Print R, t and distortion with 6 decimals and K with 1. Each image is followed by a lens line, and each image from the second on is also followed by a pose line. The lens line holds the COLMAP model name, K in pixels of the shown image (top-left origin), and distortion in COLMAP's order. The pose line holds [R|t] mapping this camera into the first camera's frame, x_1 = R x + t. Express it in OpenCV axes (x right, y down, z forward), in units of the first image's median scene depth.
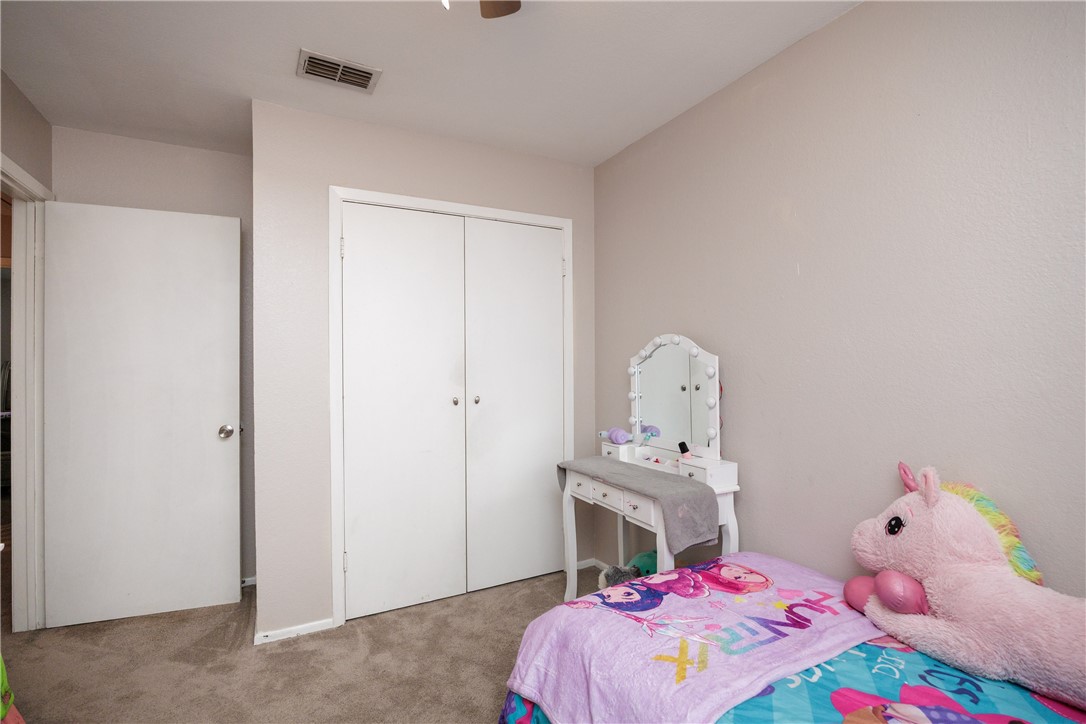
lens RADIAL K [[503.9, 0, 544.4], [0, 503.9, 362.6], [0, 0, 1]] dist [-0.019097, 0.001975]
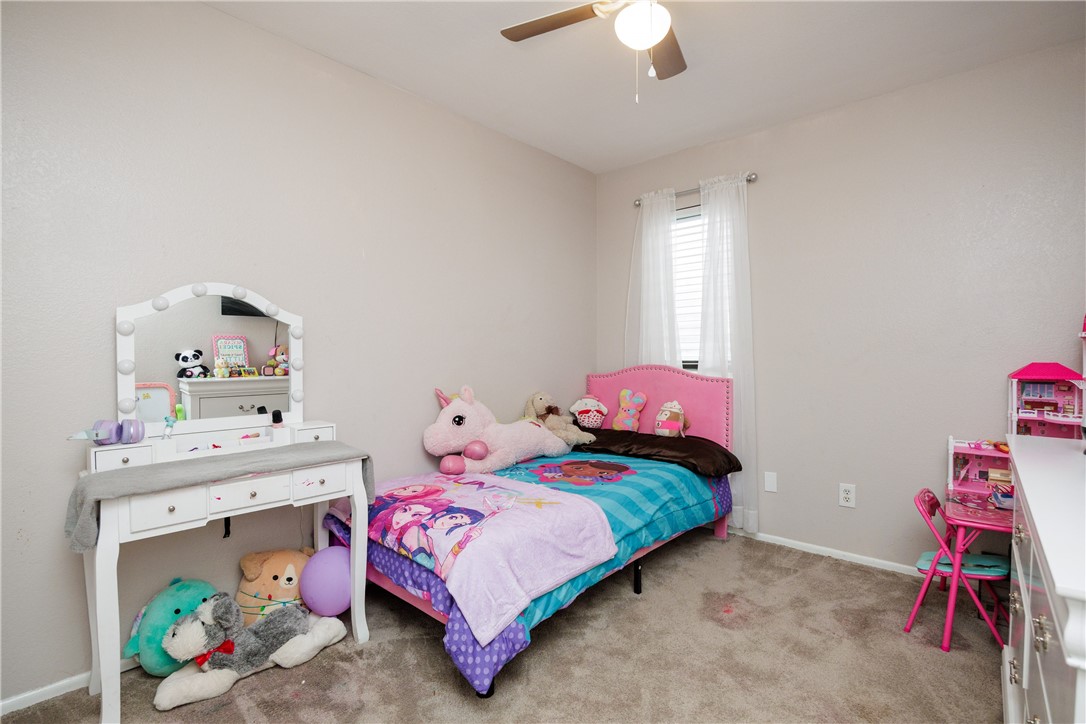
lens RADIAL K [[503.9, 0, 542.9], [0, 503.9, 362.4], [0, 0, 1]] dist [-0.019097, 0.001975]
pose [[-0.368799, 0.003195, 0.929504, -0.999783], [-0.001765, 0.999990, -0.004138, 0.112176], [-0.929507, -0.003167, -0.368790, 1.258084]]
